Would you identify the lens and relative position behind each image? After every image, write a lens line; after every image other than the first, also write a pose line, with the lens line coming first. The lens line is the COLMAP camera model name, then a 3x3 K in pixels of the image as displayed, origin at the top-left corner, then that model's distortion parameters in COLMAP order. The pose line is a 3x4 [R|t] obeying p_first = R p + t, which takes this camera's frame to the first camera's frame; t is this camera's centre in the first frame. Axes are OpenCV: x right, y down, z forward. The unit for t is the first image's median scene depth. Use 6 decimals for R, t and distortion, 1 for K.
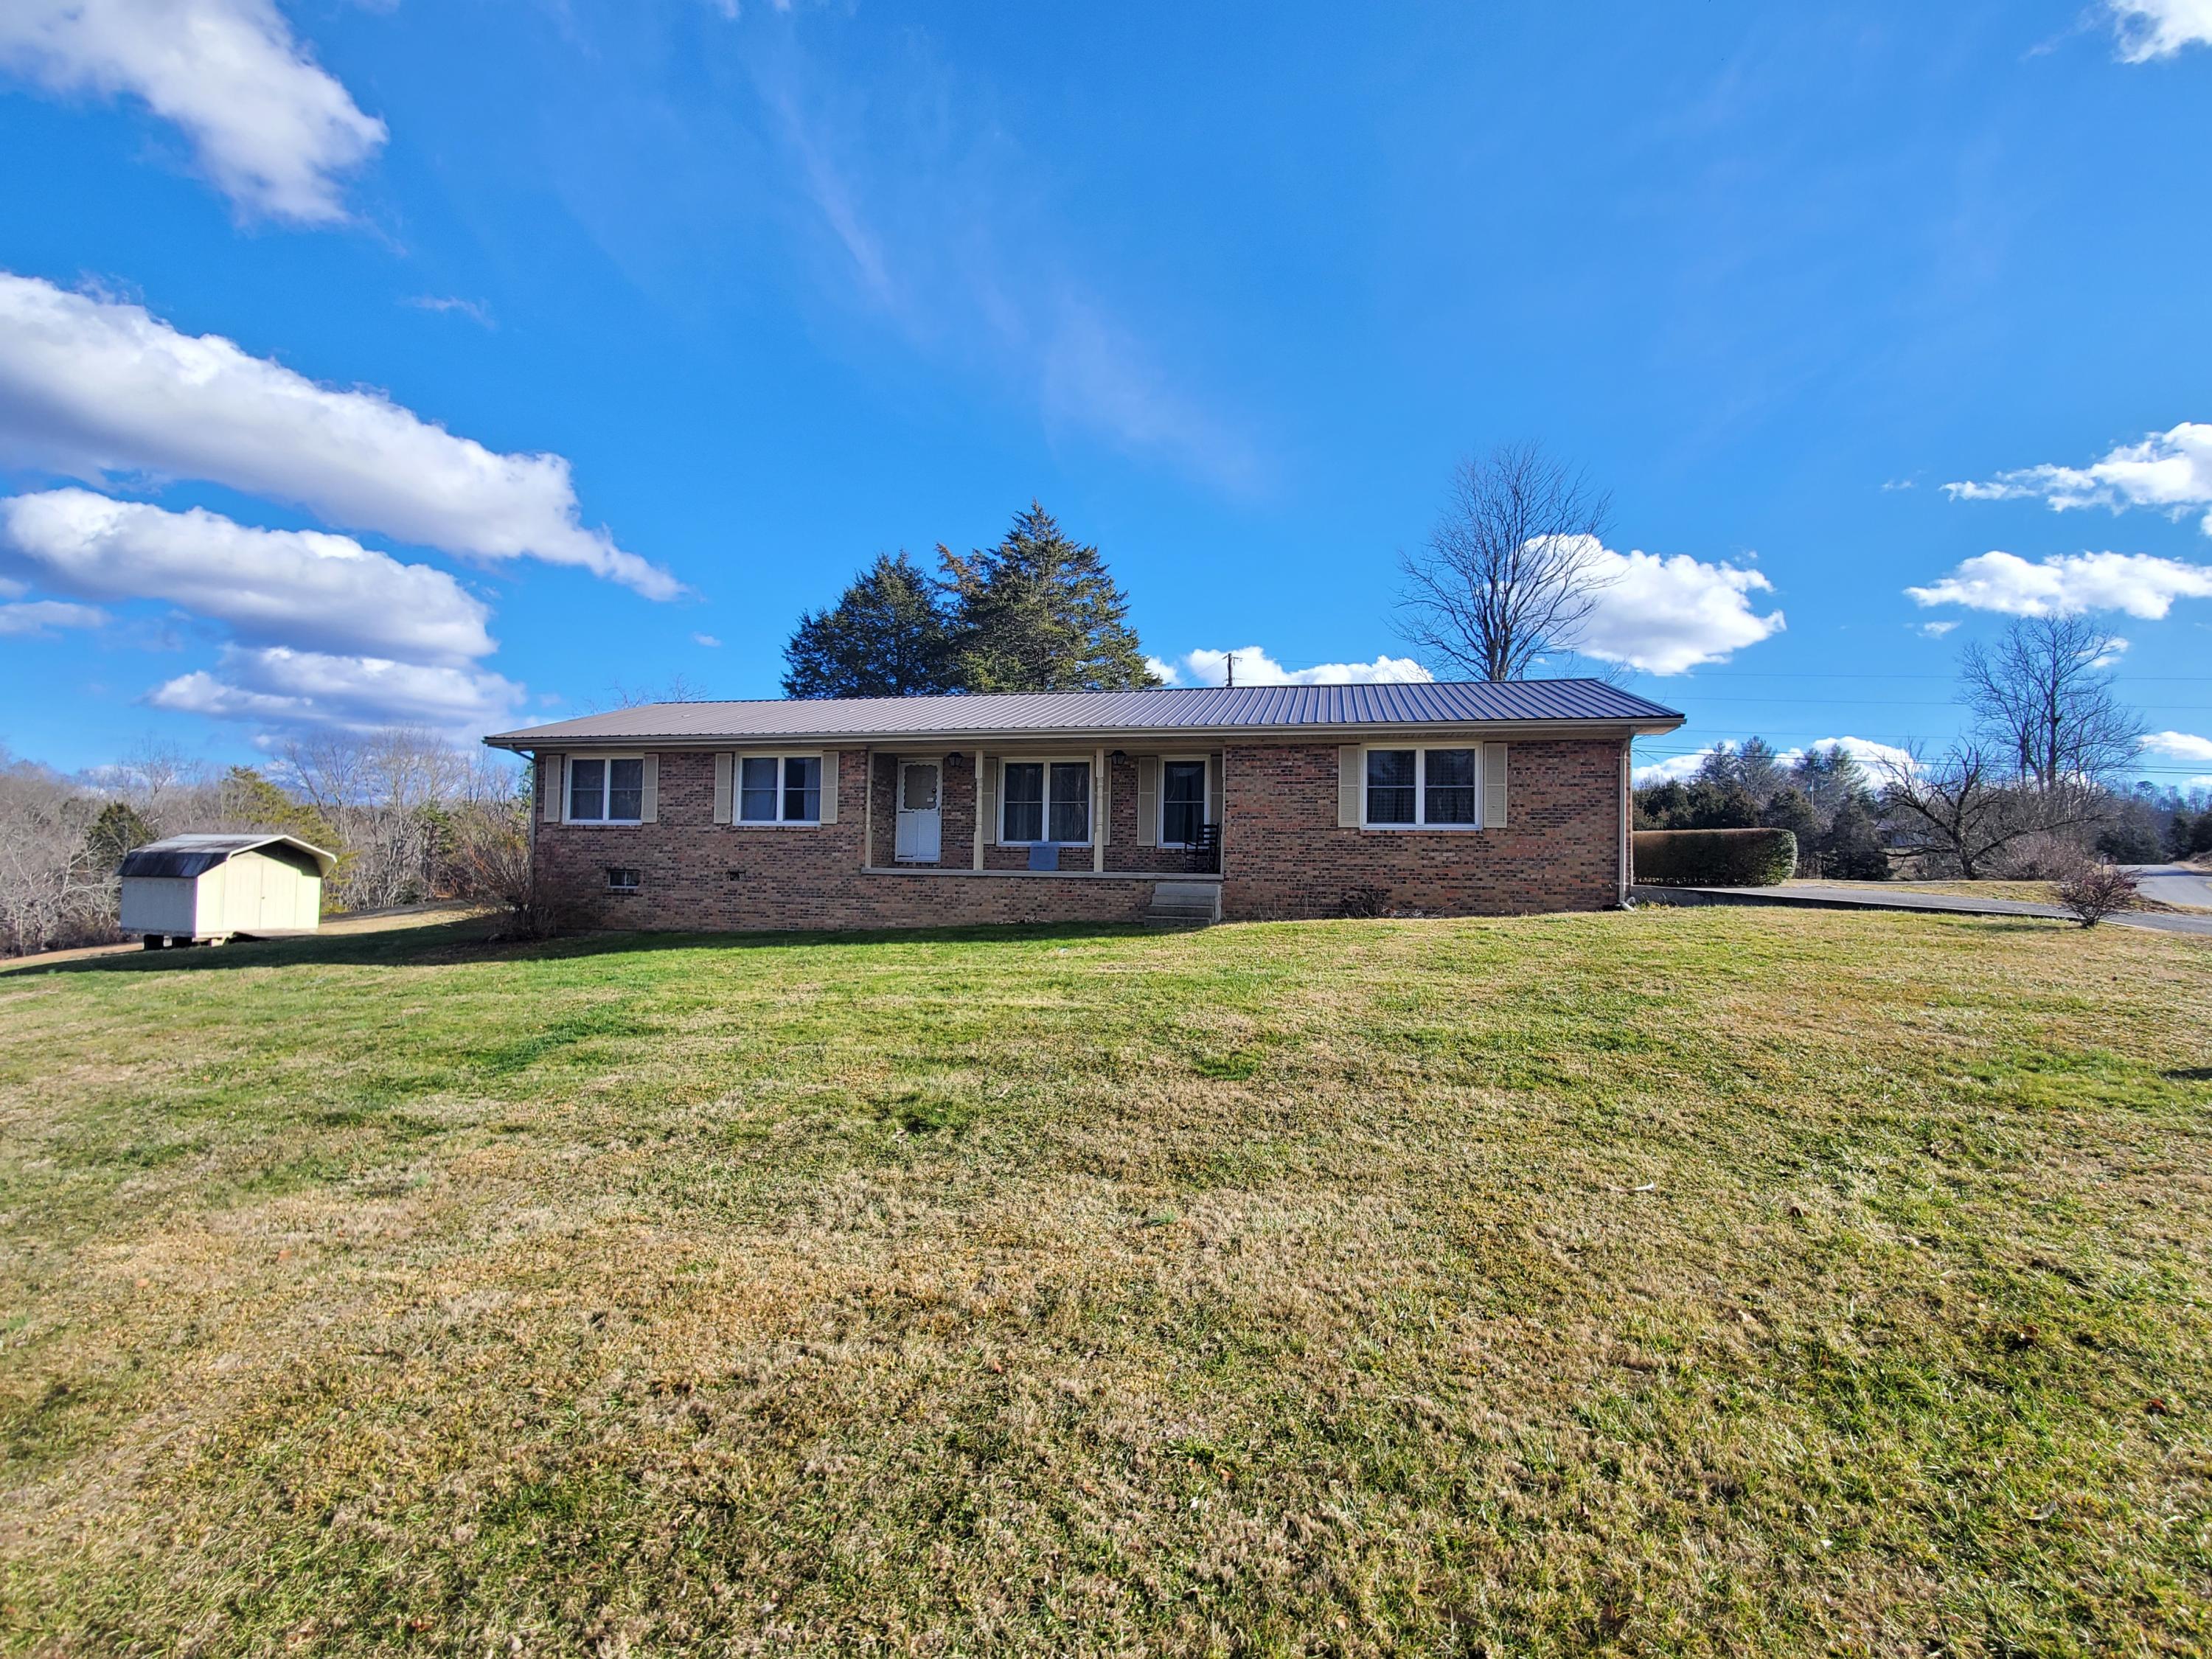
lens RADIAL K [[932.5, 0, 1095.9], [0, 932.5, 863.4], [0, 0, 1]] dist [0.024326, -0.019173]
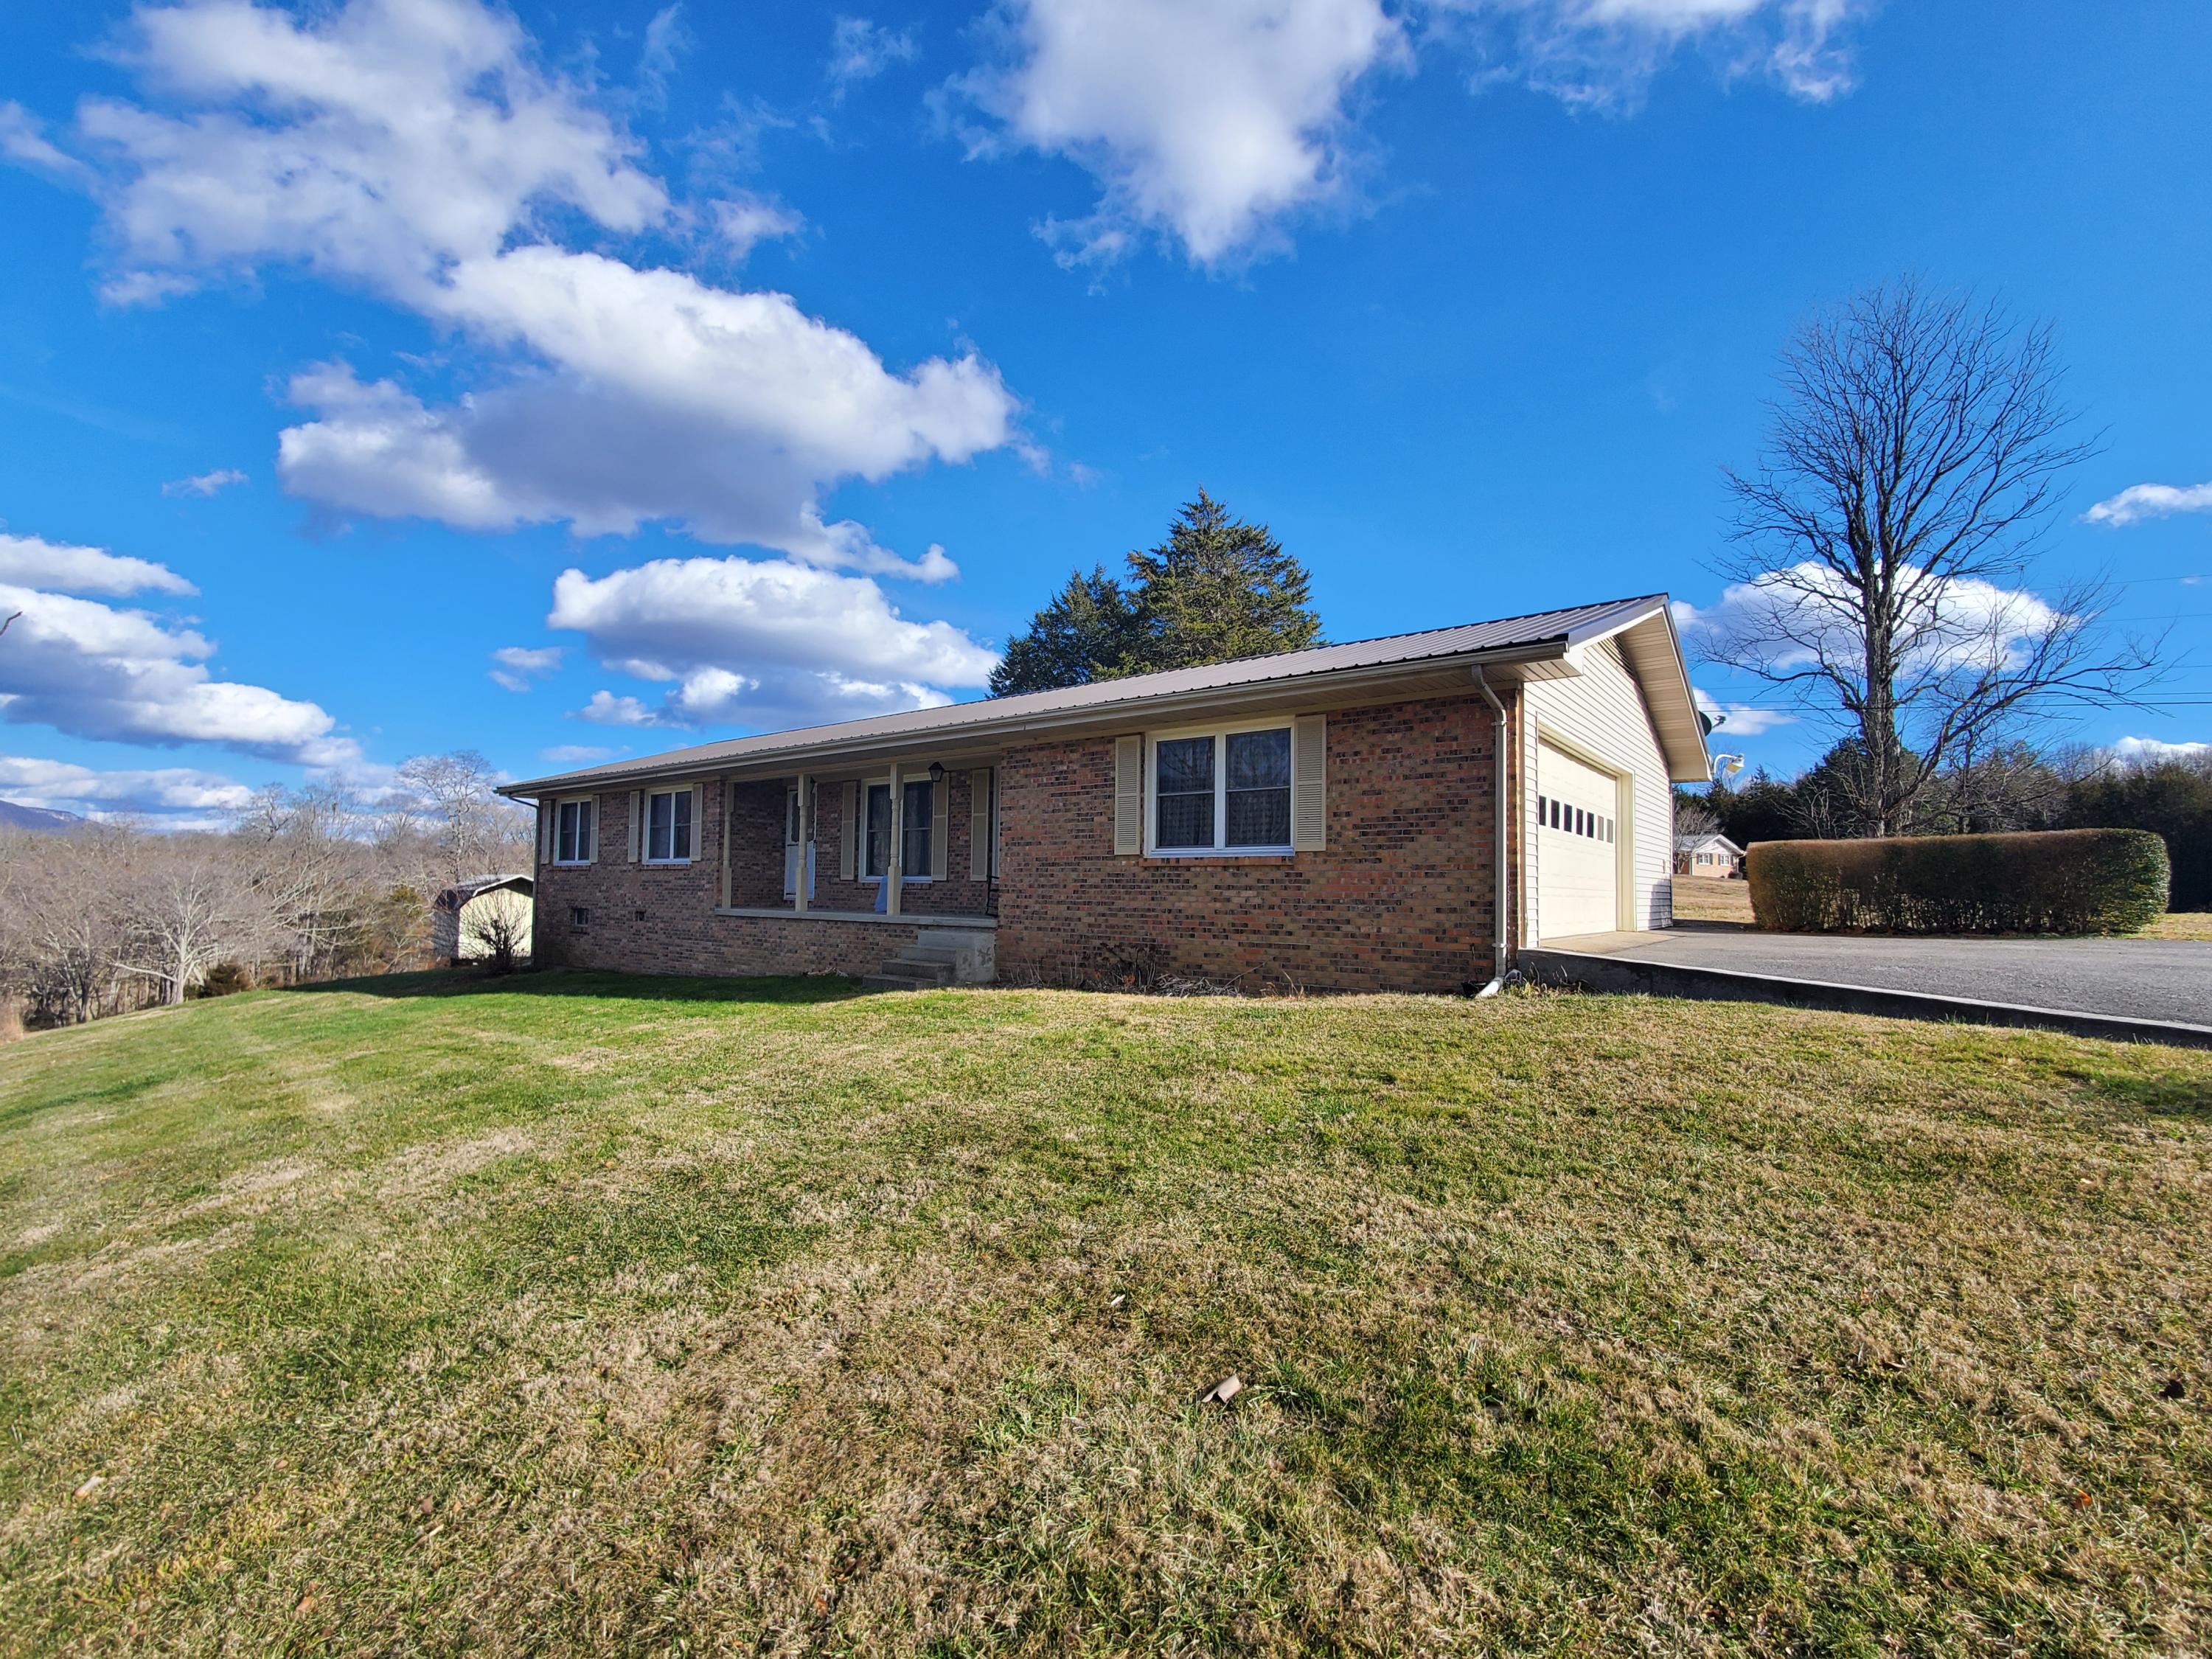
lens RADIAL K [[932.5, 0, 1095.9], [0, 932.5, 863.4], [0, 0, 1]] dist [0.024326, -0.019173]
pose [[0.913470, -0.020460, -0.406392, 0.431953], [0.013125, 0.999697, -0.020830, -0.014661], [0.406695, 0.013694, 0.913461, 0.291790]]
